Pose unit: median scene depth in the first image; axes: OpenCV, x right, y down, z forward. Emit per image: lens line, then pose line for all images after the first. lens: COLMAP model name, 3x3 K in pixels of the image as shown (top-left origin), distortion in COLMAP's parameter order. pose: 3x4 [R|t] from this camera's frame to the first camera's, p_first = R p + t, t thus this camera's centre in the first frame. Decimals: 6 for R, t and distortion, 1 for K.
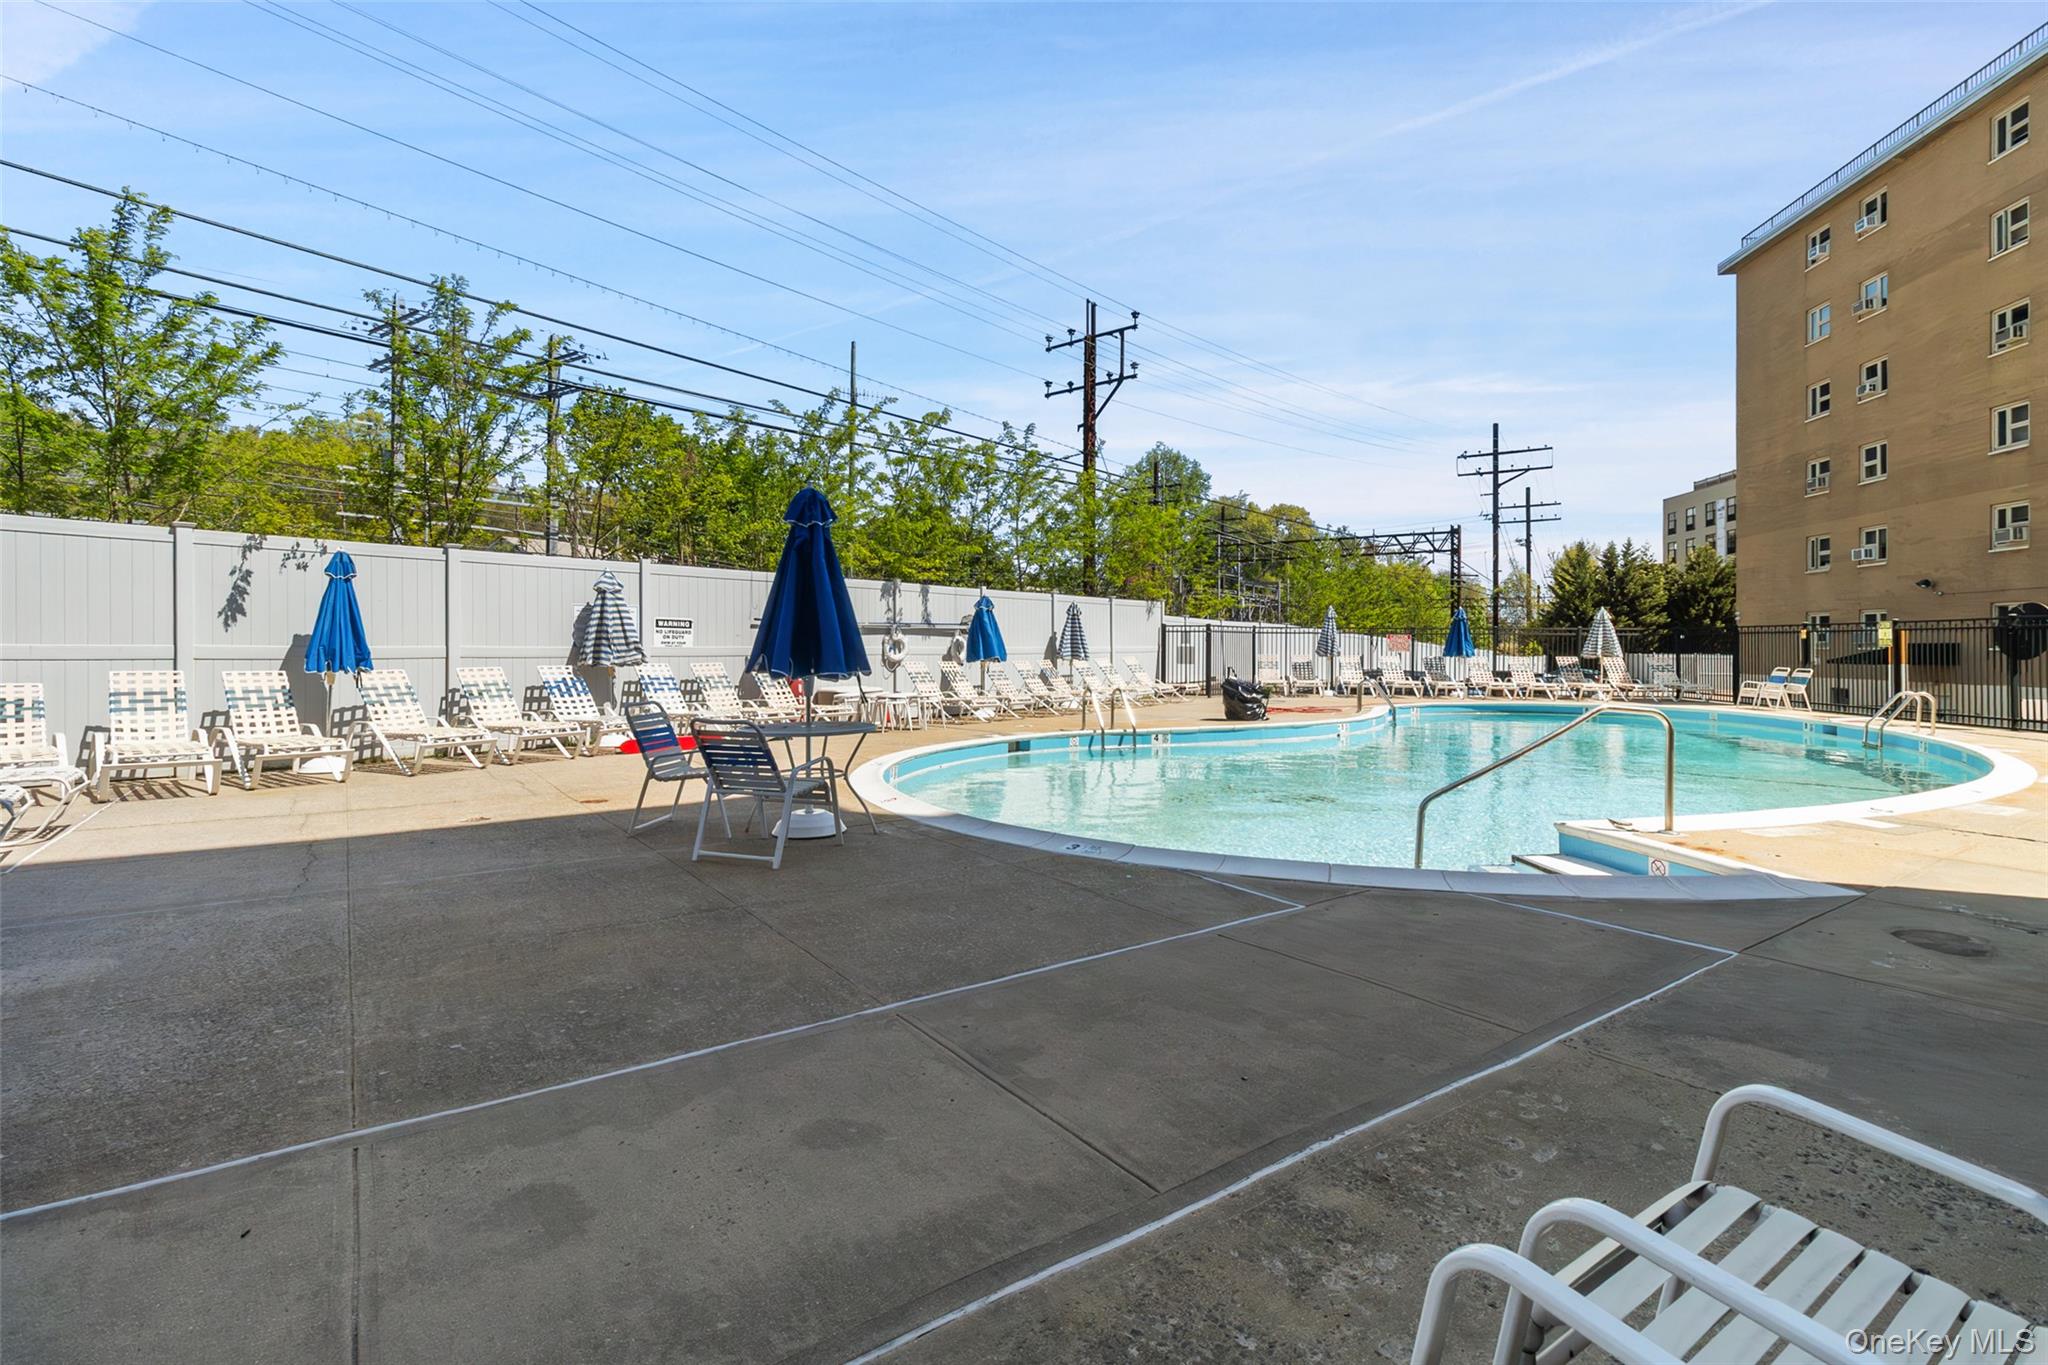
lens RADIAL K [[954.3, 0, 1030.1], [0, 954.3, 649.1], [0, 0, 1]] dist [0.003393, 0.000416]
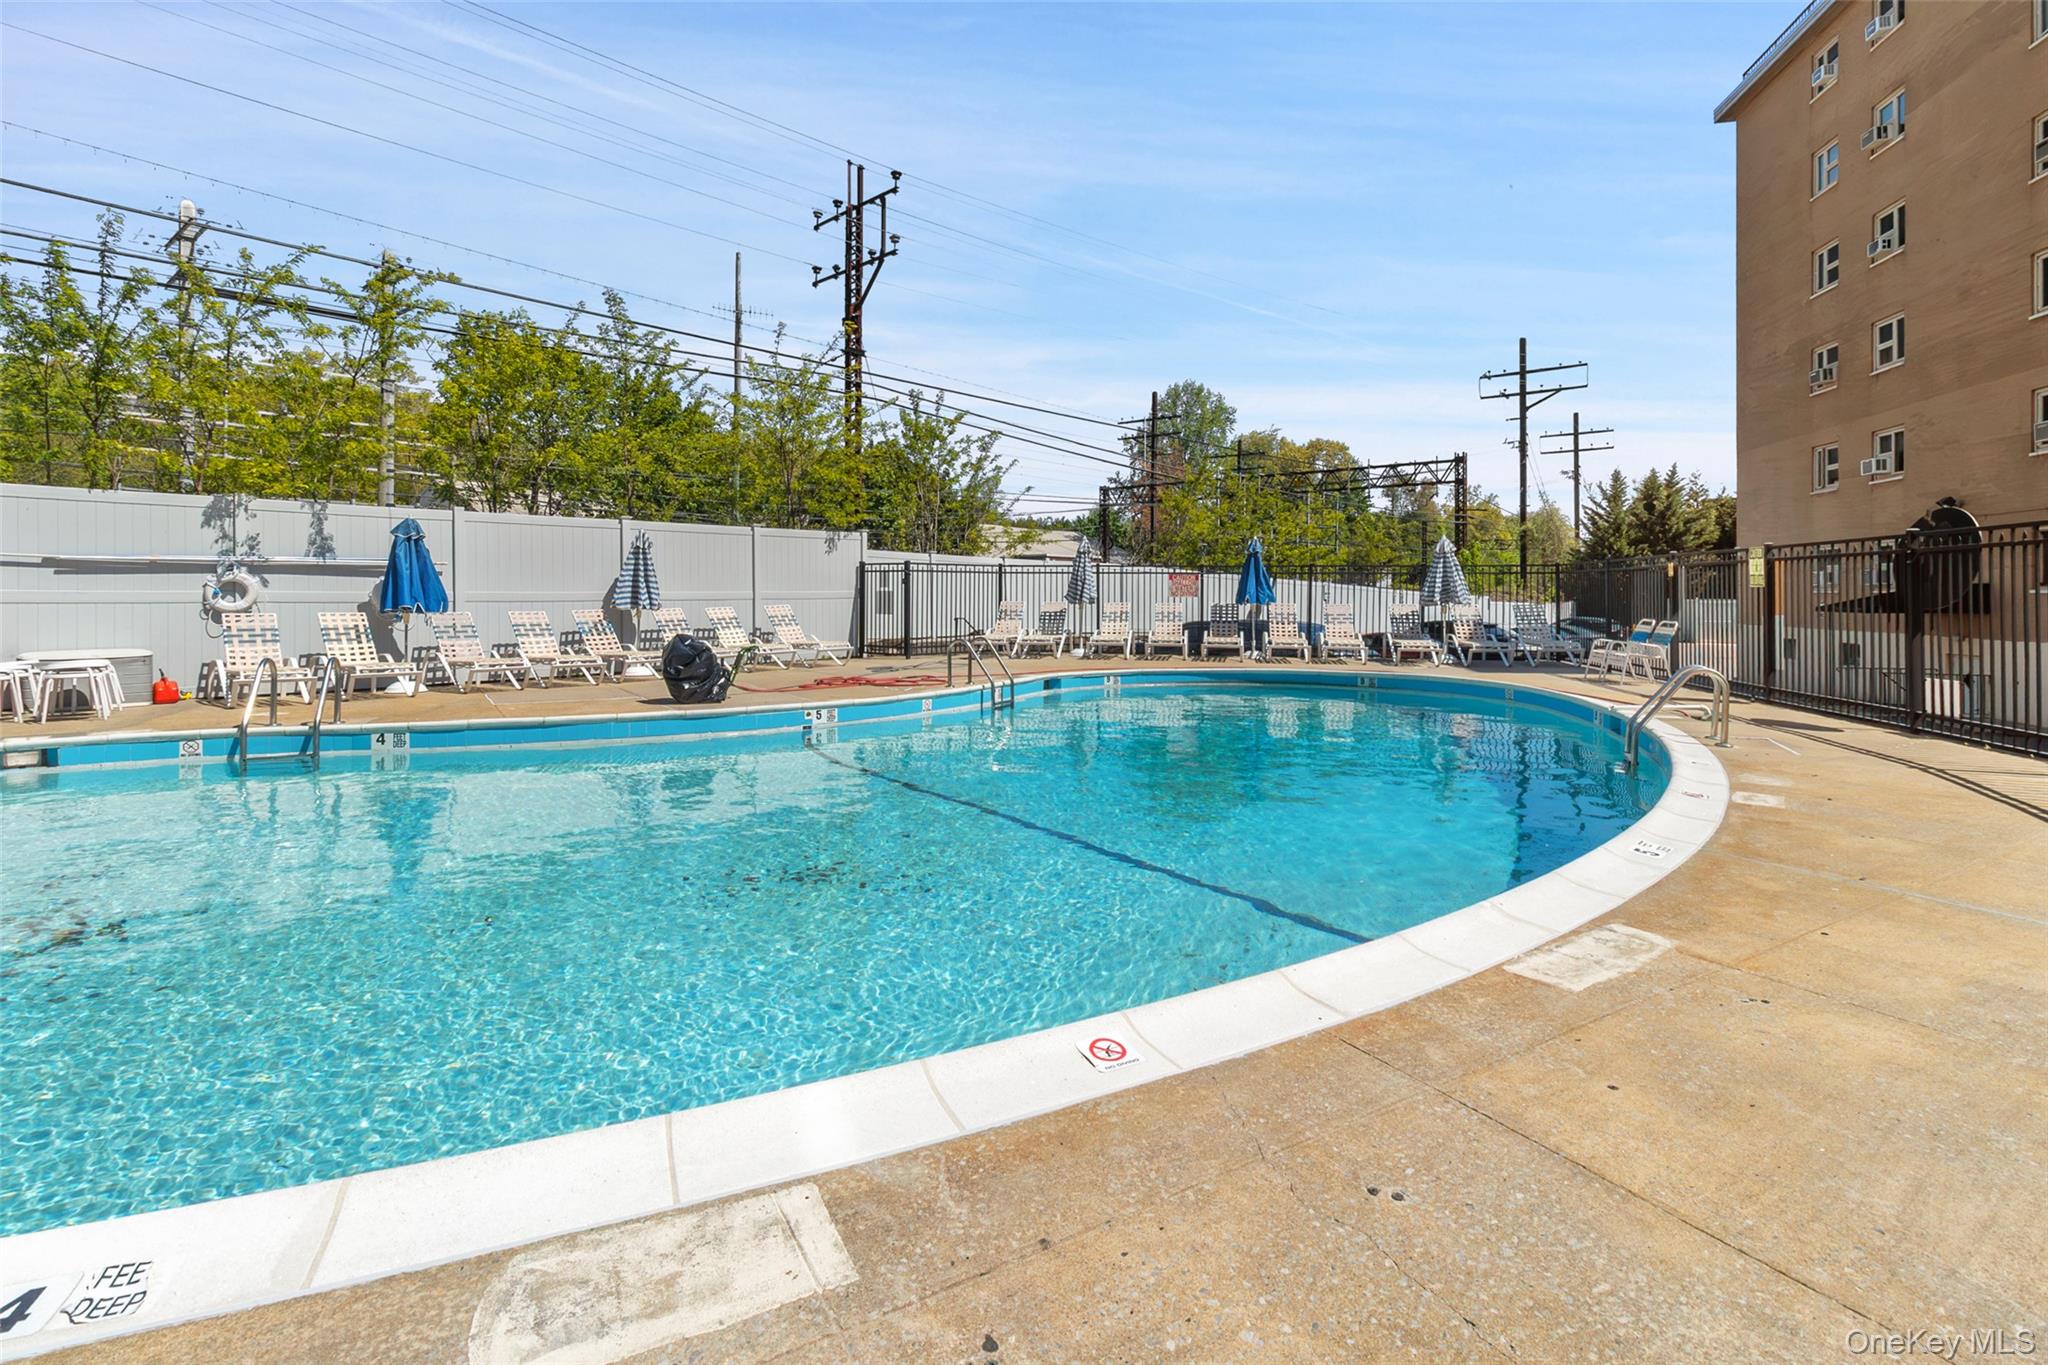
lens RADIAL K [[975.7, 0, 1025.0], [0, 975.7, 597.0], [0, 0, 1]] dist [0.002428, 0.000031]
pose [[0.997207, -0.002044, -0.074656, 0.263425], [0.002122, 0.999997, 0.000953, 0.001368], [0.074654, -0.001109, 0.997209, 0.185548]]
